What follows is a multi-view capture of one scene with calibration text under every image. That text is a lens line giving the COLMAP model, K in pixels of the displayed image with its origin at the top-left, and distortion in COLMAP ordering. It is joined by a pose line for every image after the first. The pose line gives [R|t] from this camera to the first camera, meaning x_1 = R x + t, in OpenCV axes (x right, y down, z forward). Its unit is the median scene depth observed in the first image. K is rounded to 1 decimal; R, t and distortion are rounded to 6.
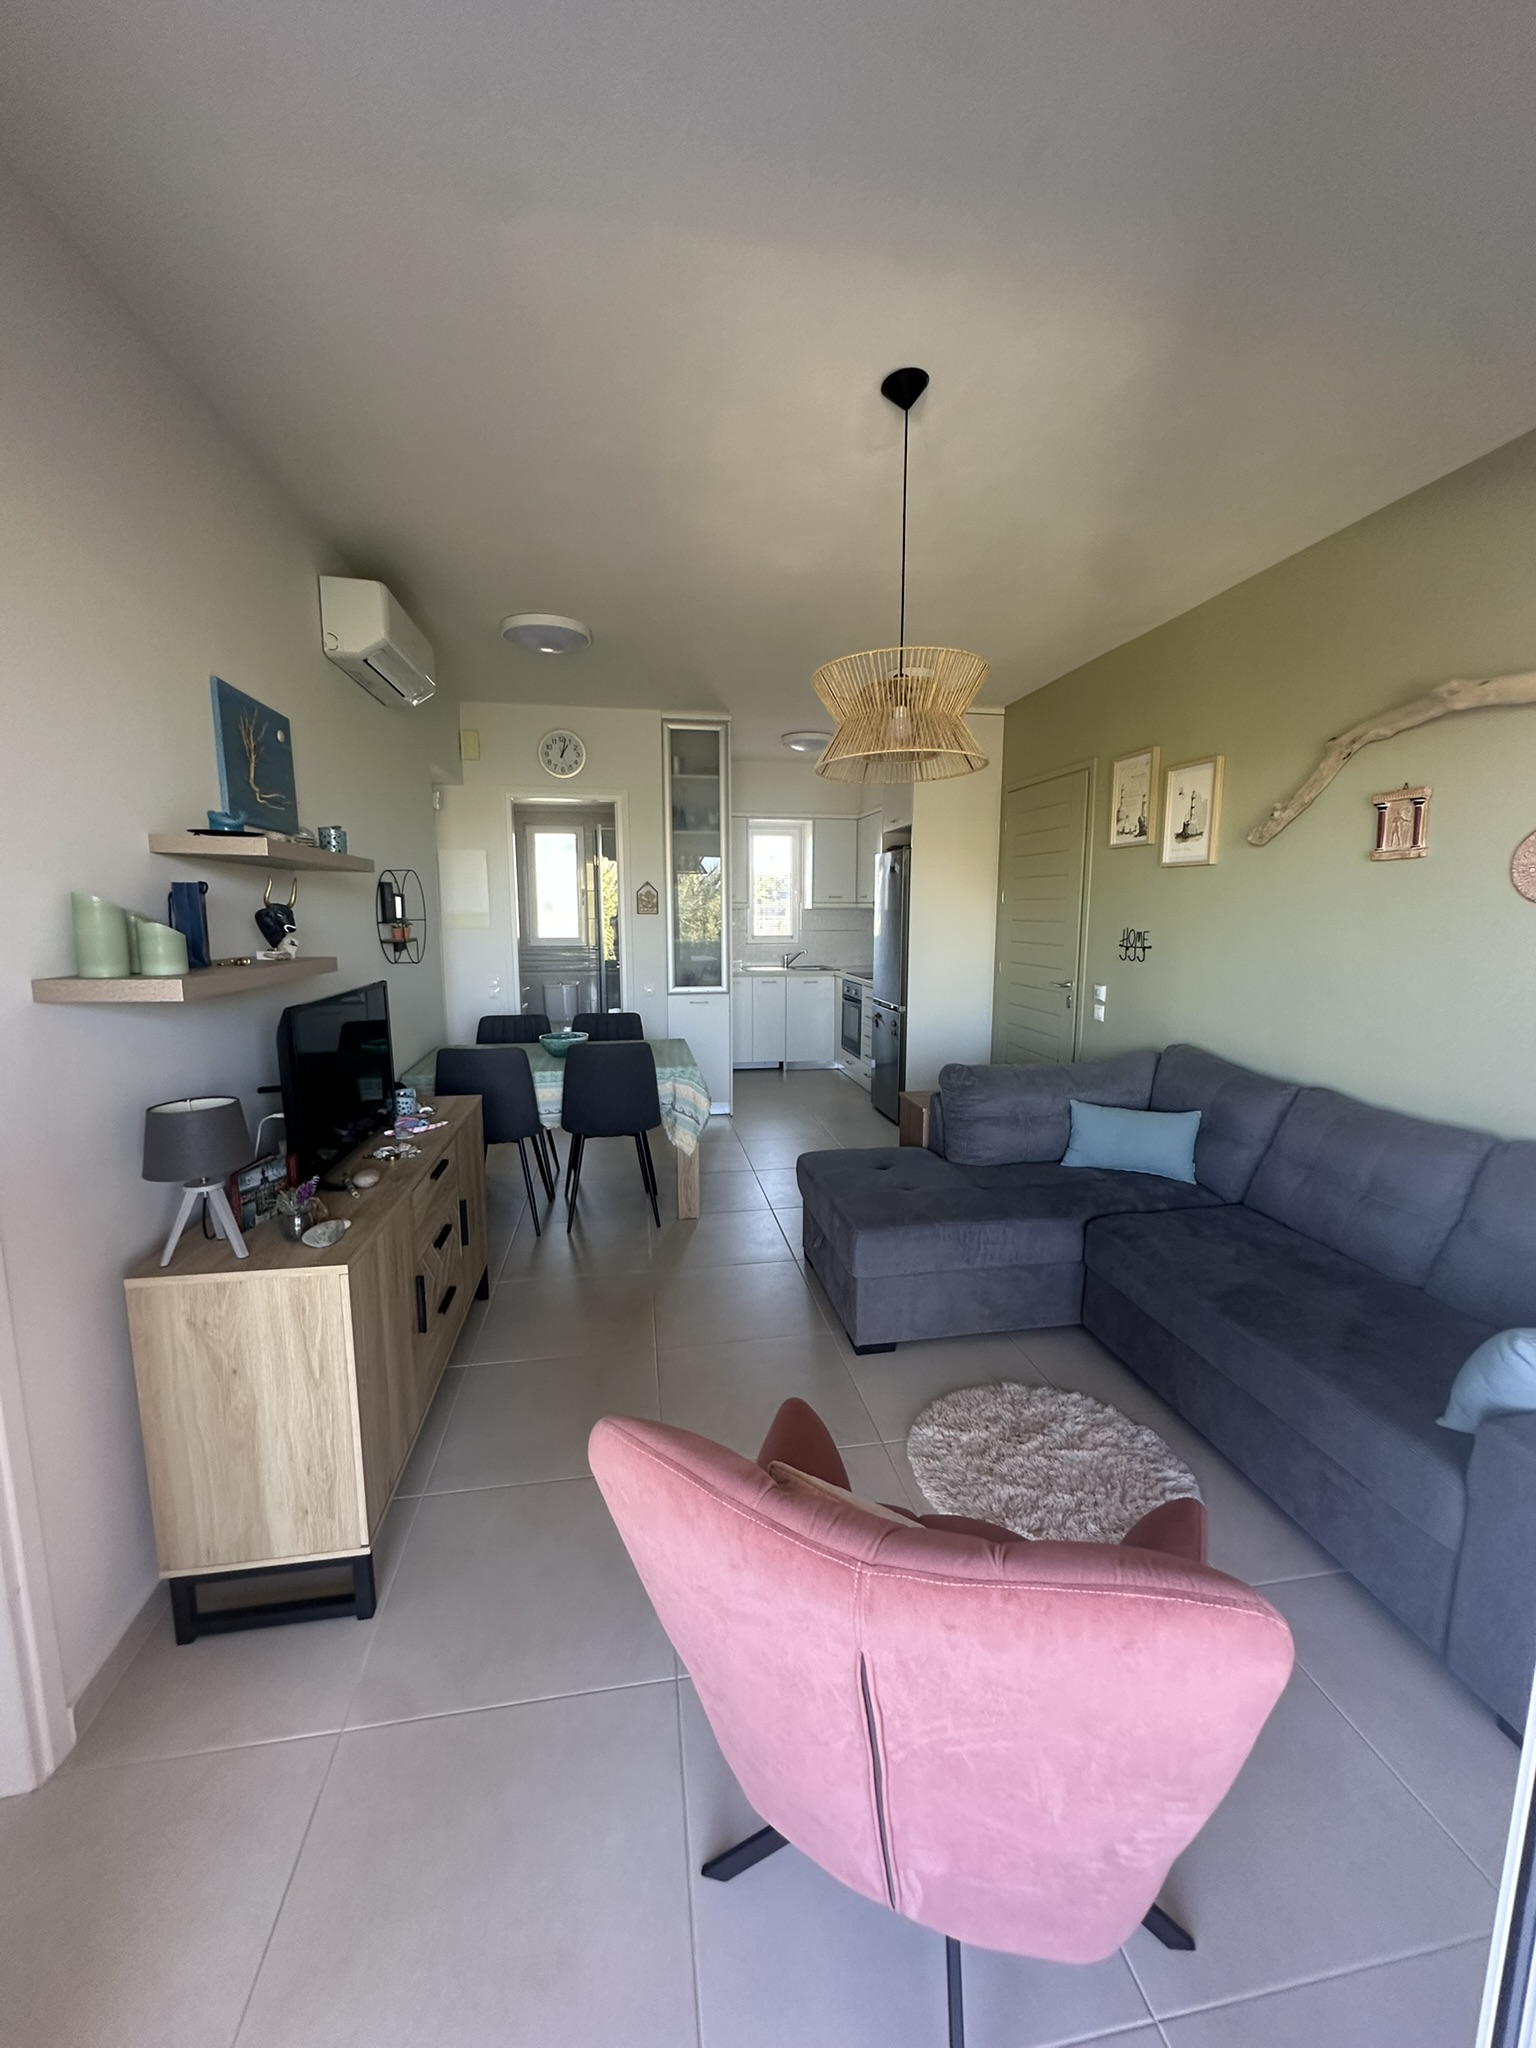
lens RADIAL K [[819.7, 0, 772.9], [0, 819.7, 1029.5], [0, 0, 1]] dist [0.001849, 0.000133]
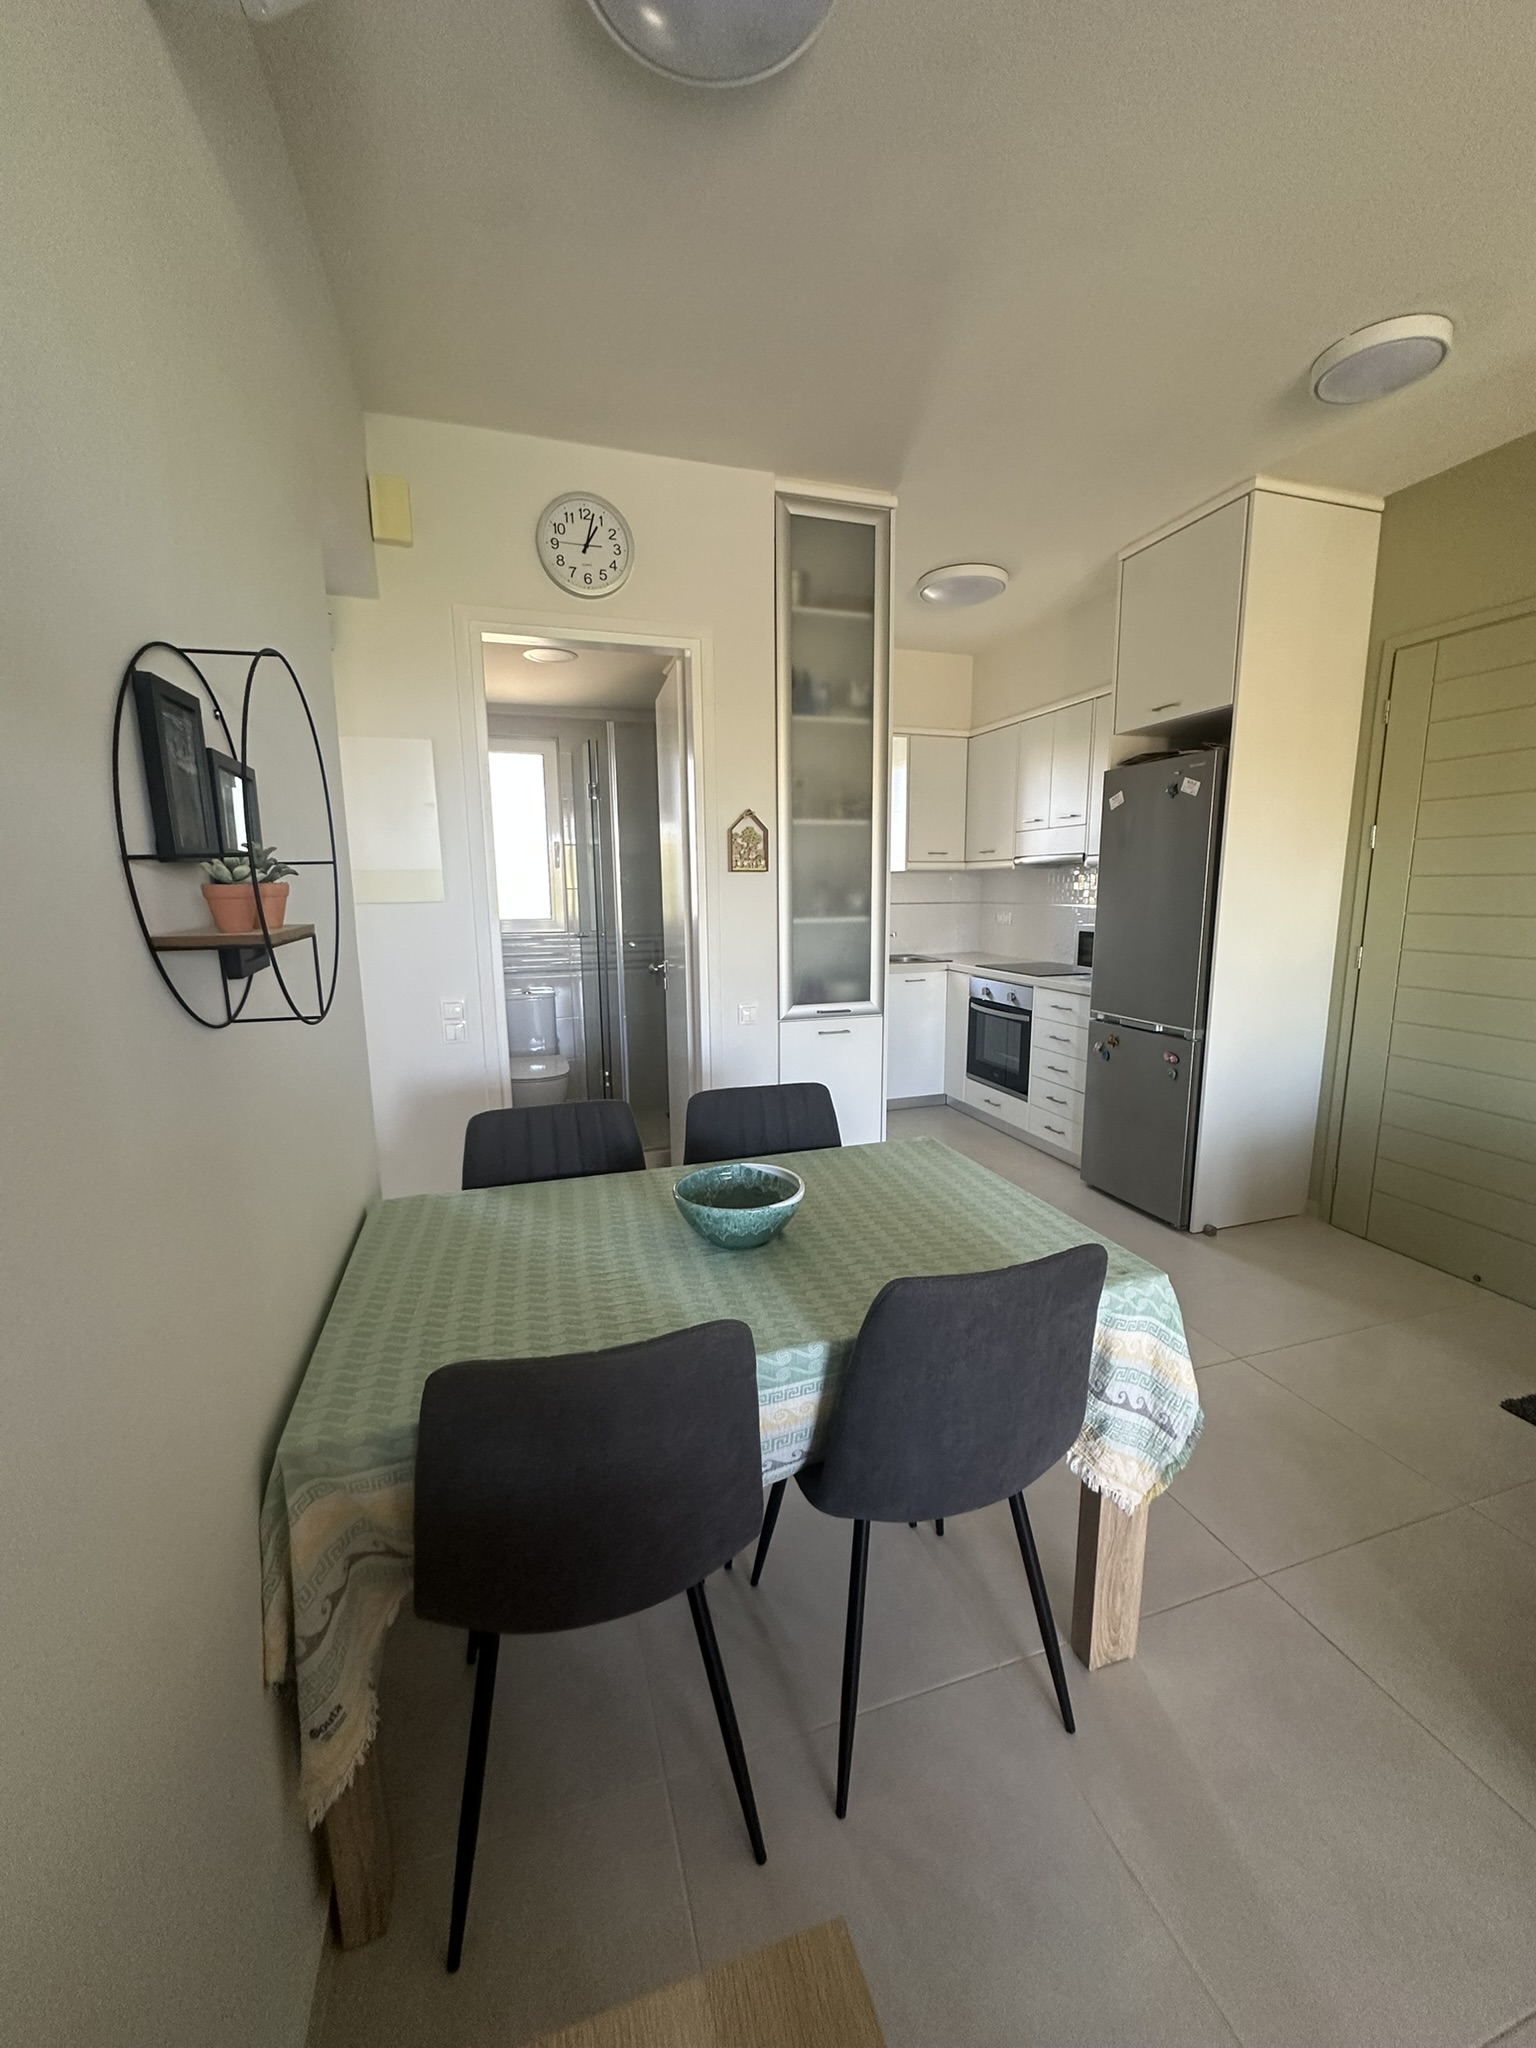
lens RADIAL K [[815.2, 0, 768.0], [0, 815.2, 1024.0], [0, 0, 1]] dist [-0.001070, 0.000005]
pose [[0.990637, -0.033781, 0.132277, -0.223933], [0.031222, 0.999284, 0.021371, -0.055841], [-0.132904, -0.017041, 0.990982, 0.496308]]
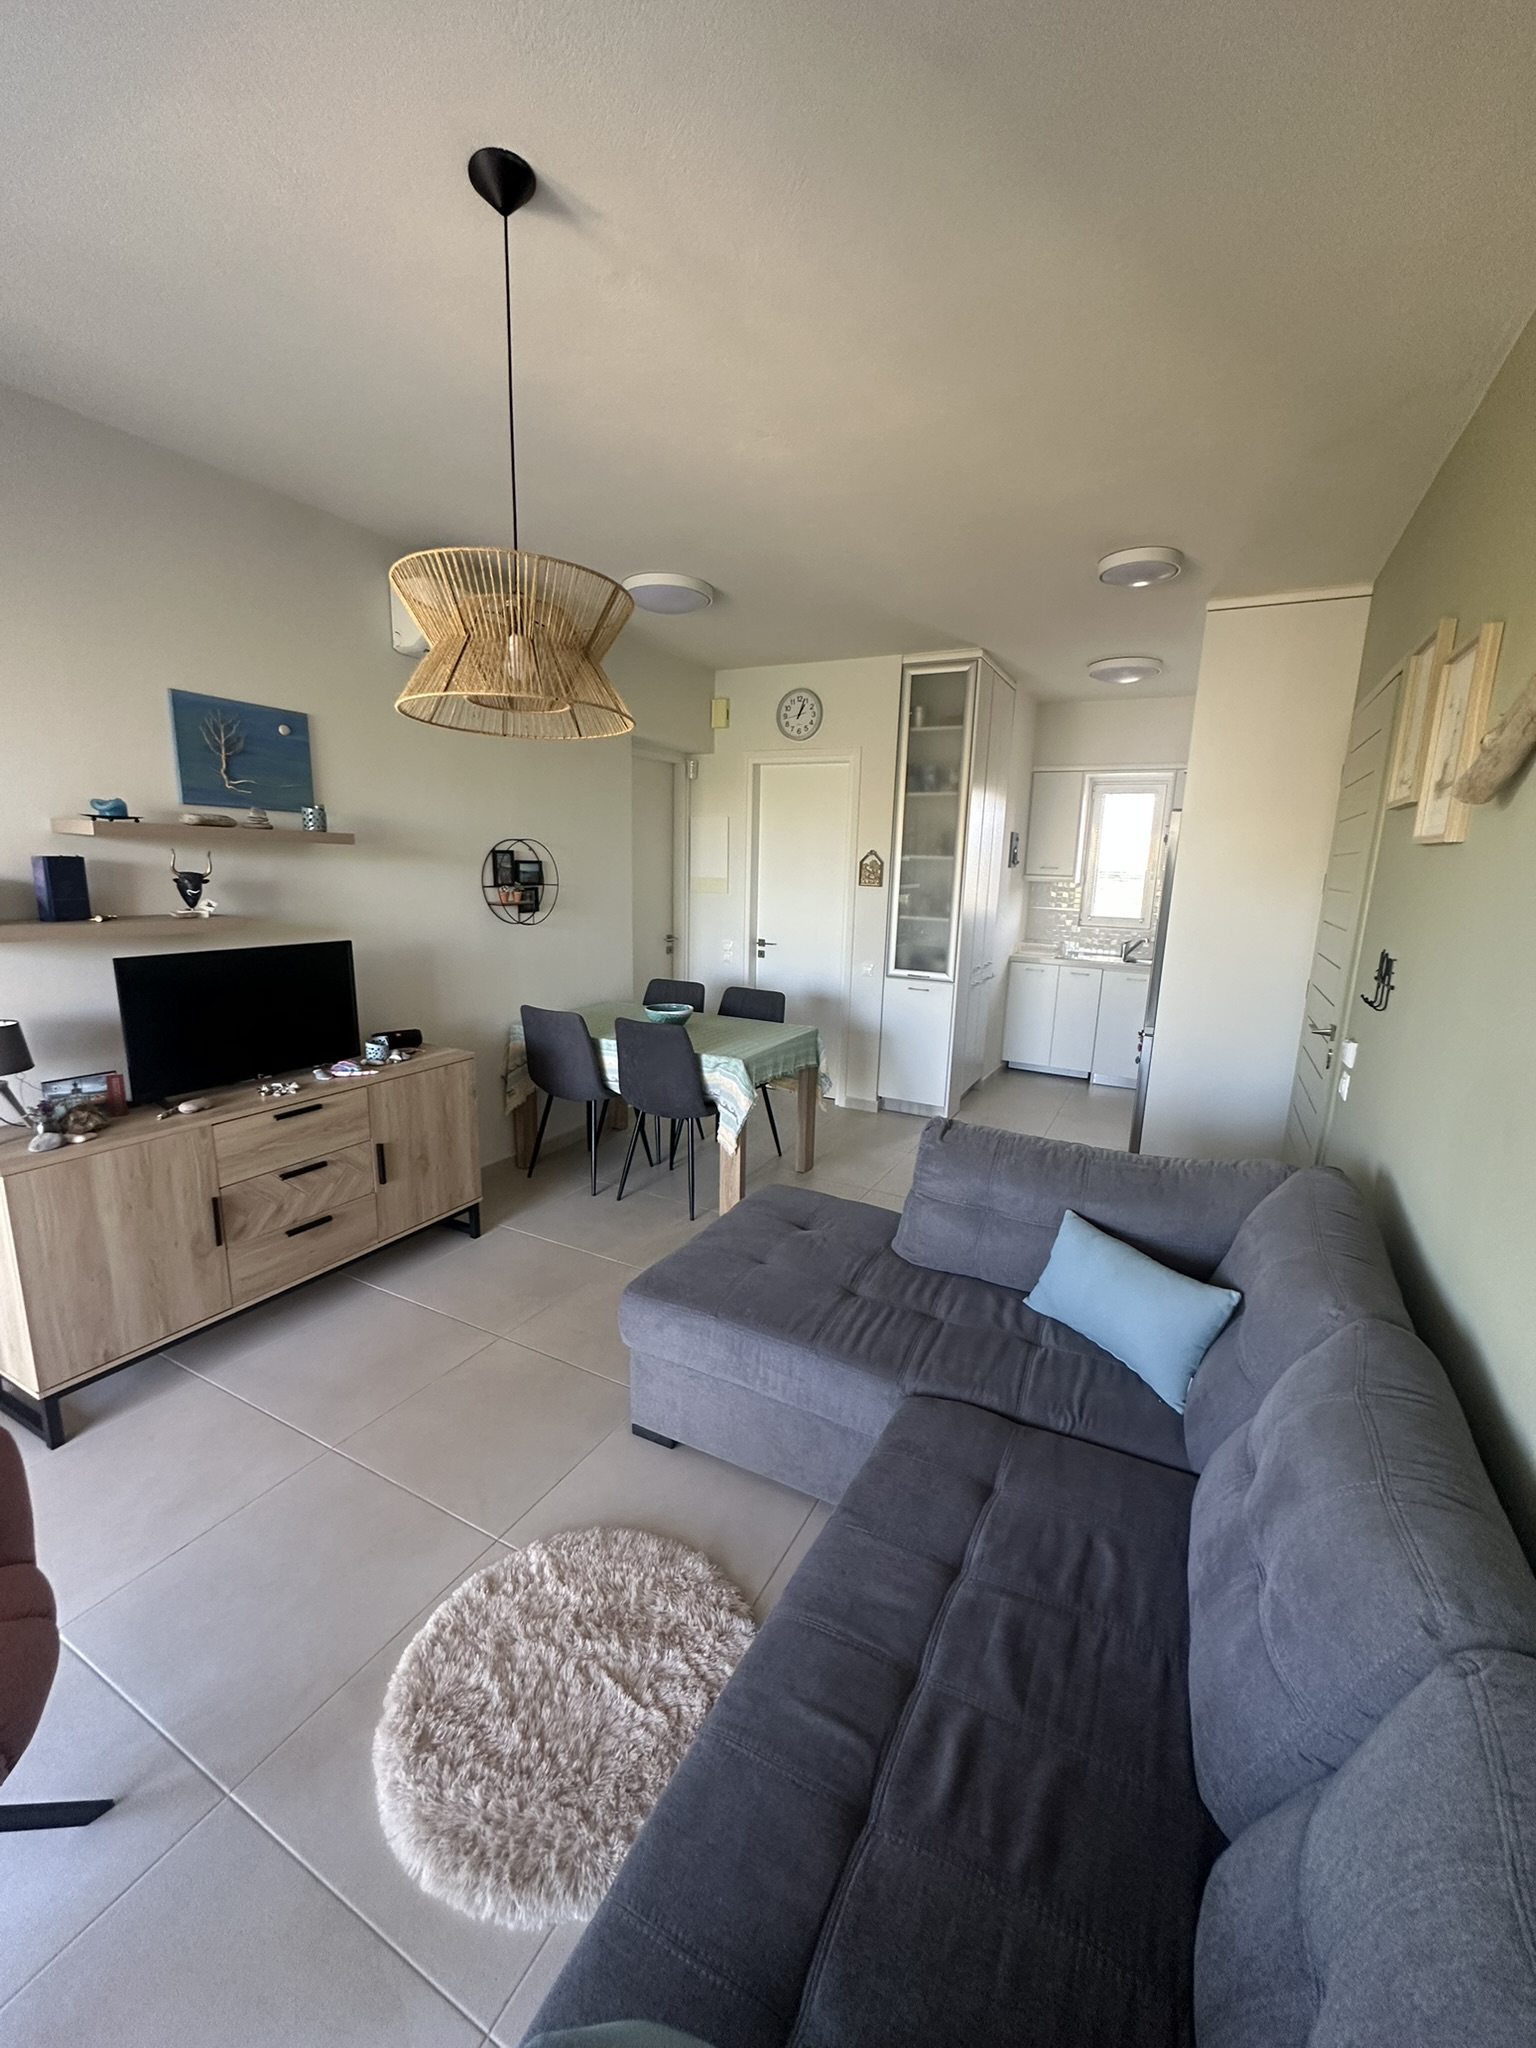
lens RADIAL K [[819.7, 0, 772.9], [0, 819.7, 1029.5], [0, 0, 1]] dist [0.001849, 0.000133]
pose [[0.789152, 0.146914, -0.596369, 0.343623], [-0.118208, 0.989148, 0.087254, -0.052684], [0.602716, 0.001639, 0.797954, 0.219530]]
